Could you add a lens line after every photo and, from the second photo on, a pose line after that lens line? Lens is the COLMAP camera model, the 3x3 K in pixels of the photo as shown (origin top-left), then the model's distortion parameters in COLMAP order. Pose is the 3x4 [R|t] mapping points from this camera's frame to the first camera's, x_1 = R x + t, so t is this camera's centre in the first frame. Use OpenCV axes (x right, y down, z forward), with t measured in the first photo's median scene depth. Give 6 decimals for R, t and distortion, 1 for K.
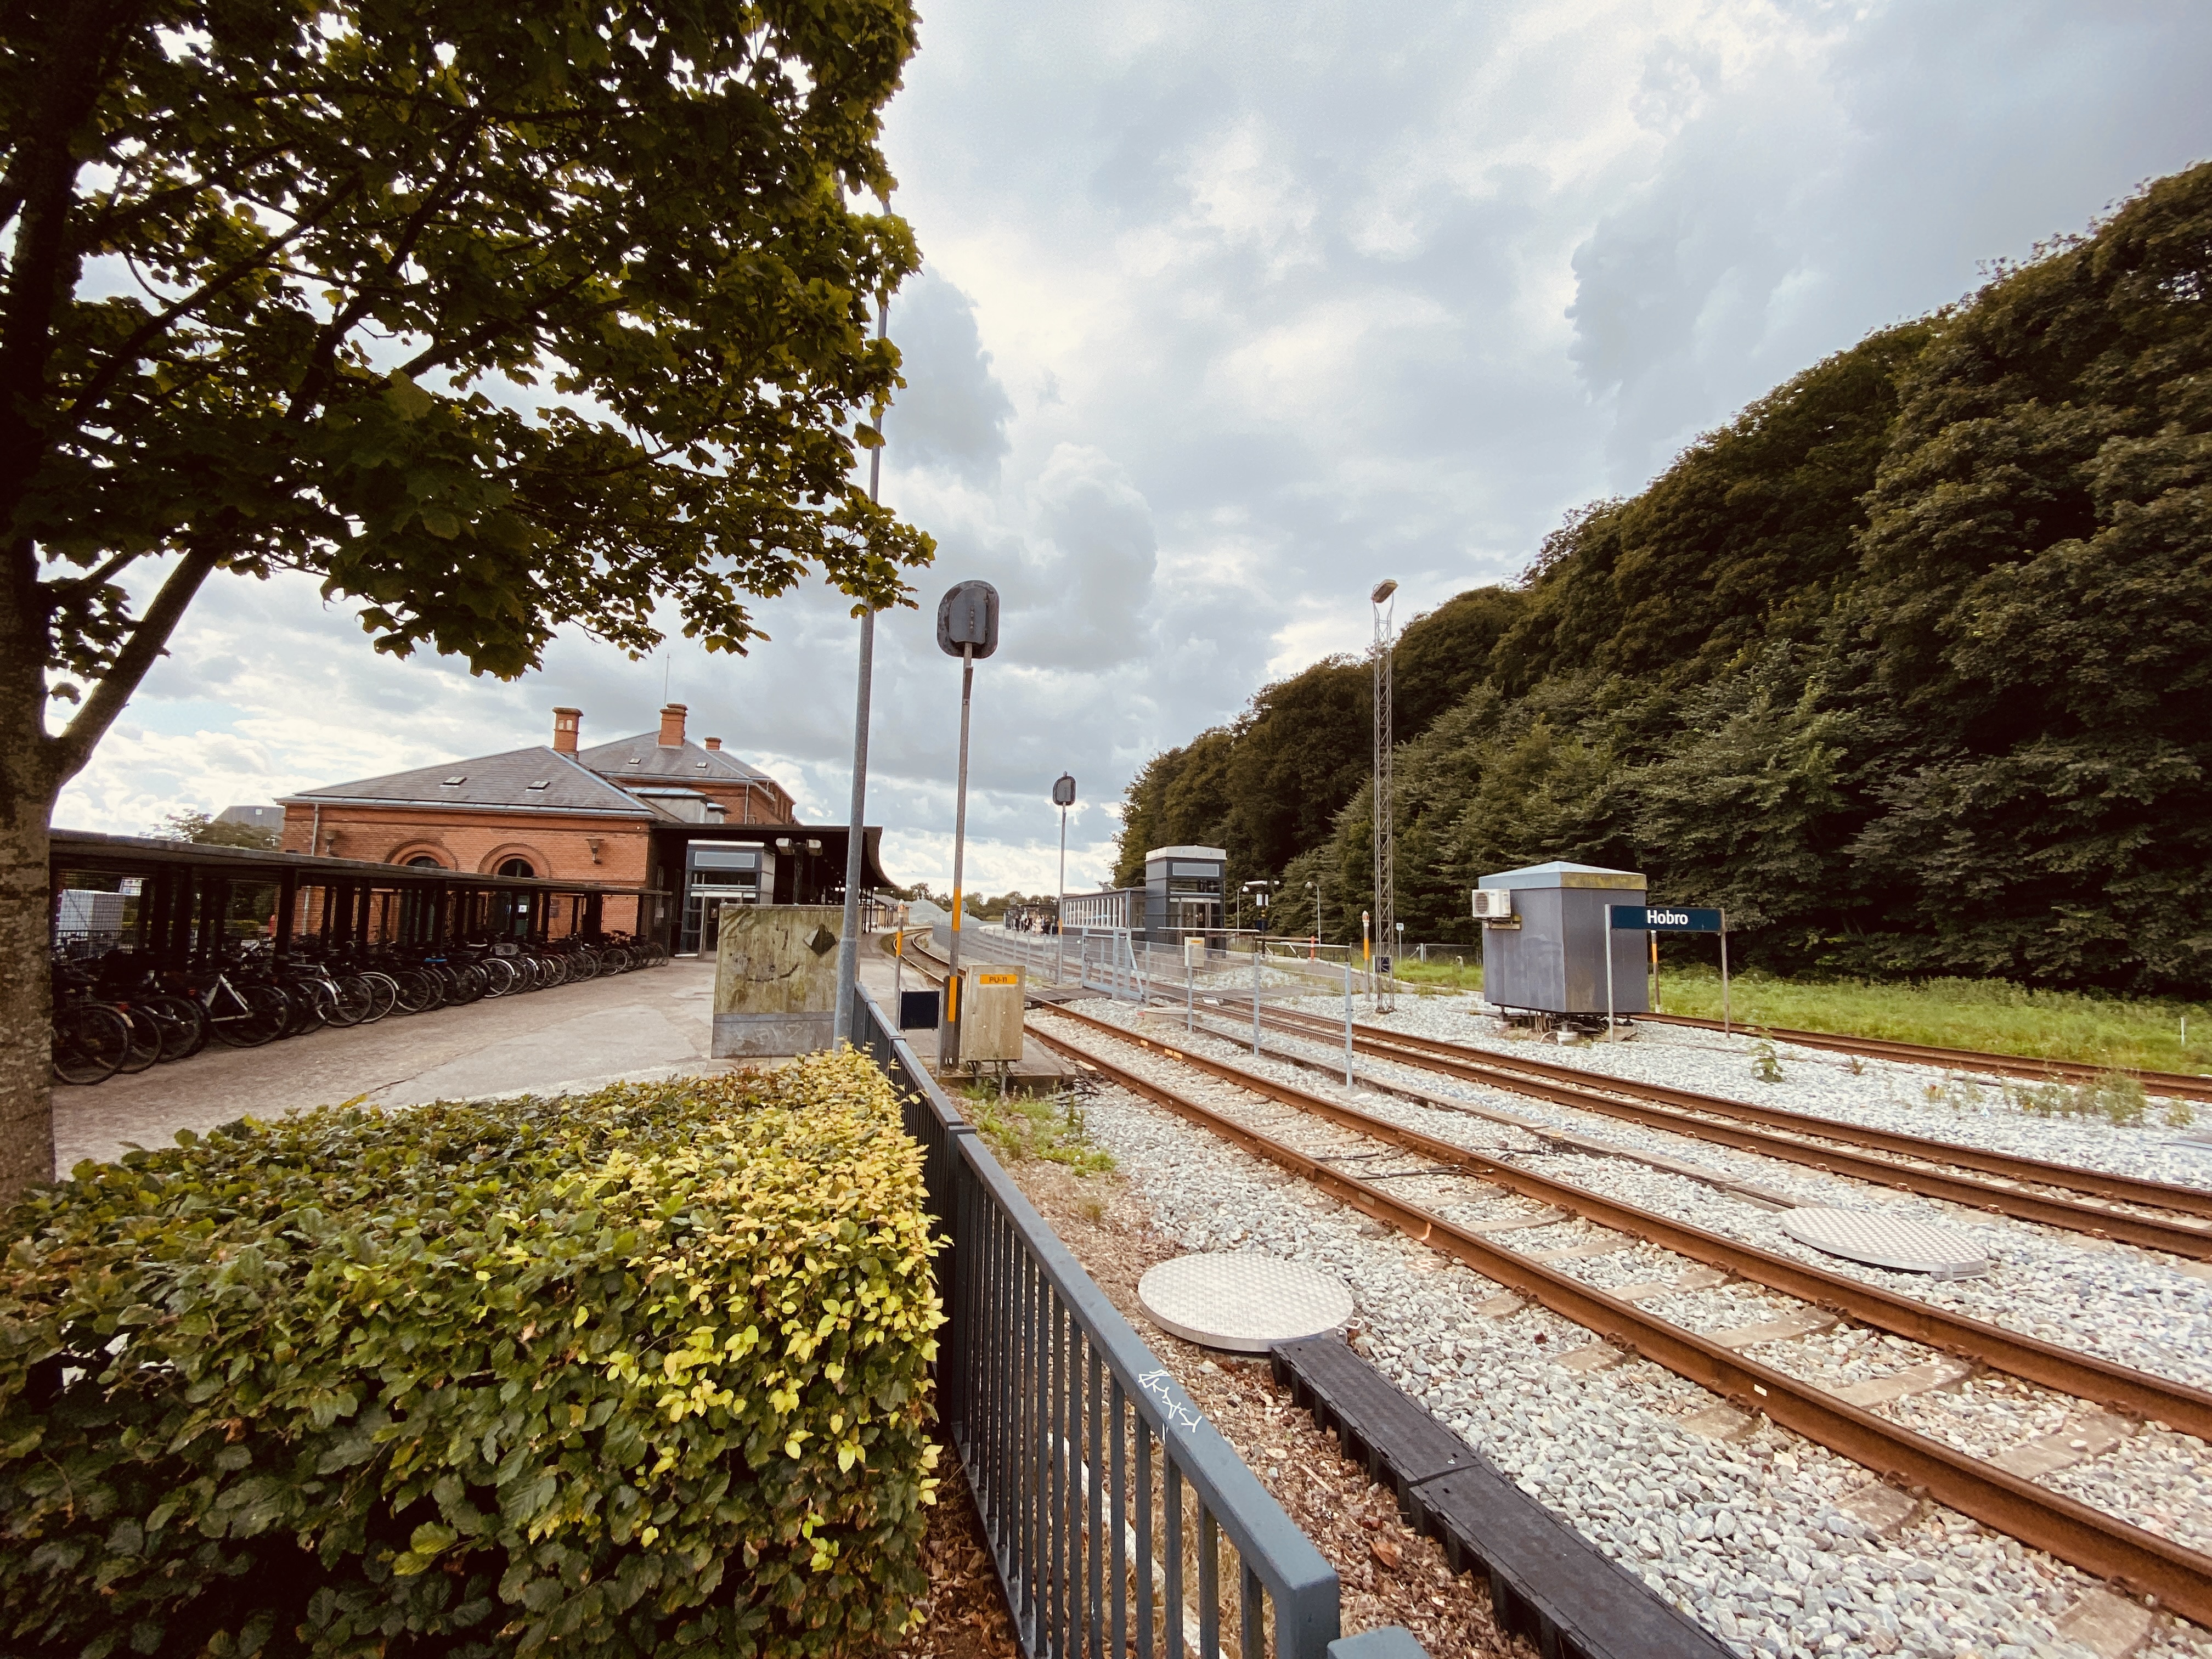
lens RADIAL K [[871.2, 0, 1106.0], [0, 871.2, 829.5], [0, 0, 1]] dist [-0.000502, -0.000076]
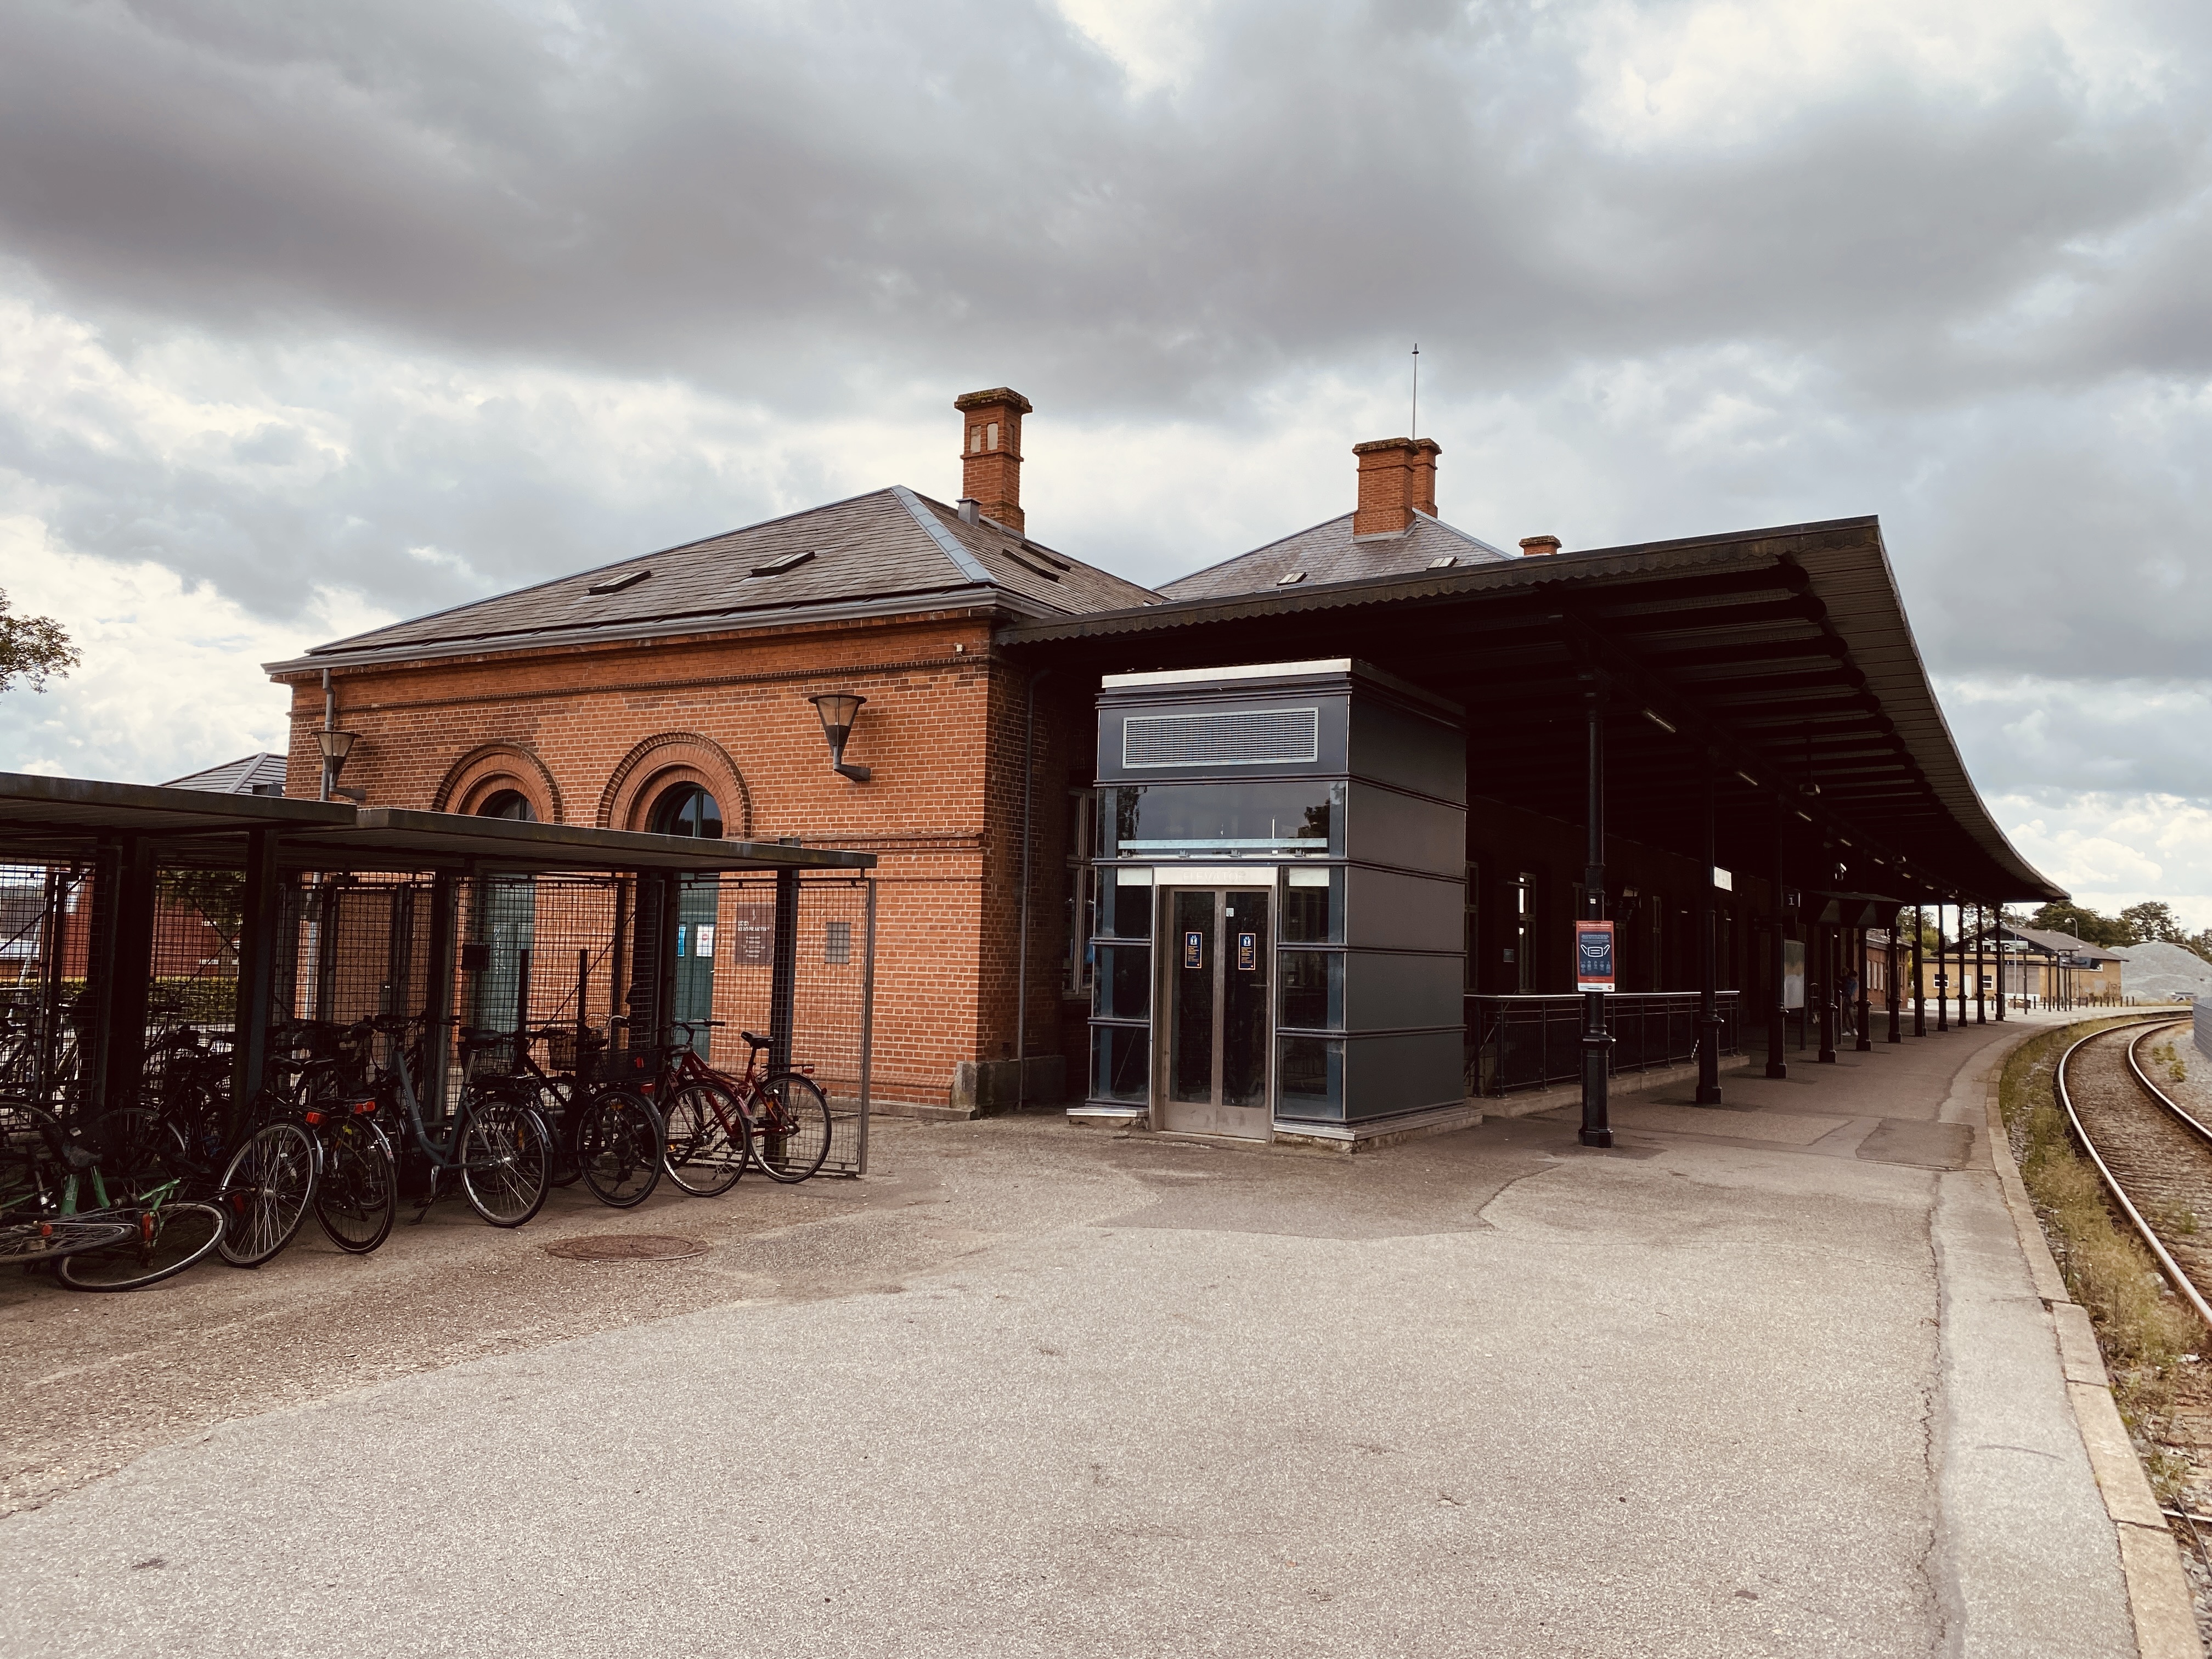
lens RADIAL K [[1662.8, 0, 1106.0], [0, 1662.8, 829.5], [0, 0, 1]] dist [0.003738, 0.001371]
pose [[0.718884, -0.047539, -0.693503, -0.104770], [0.055193, 0.998413, -0.011227, 0.051620], [0.692936, -0.030206, 0.720366, 0.507373]]
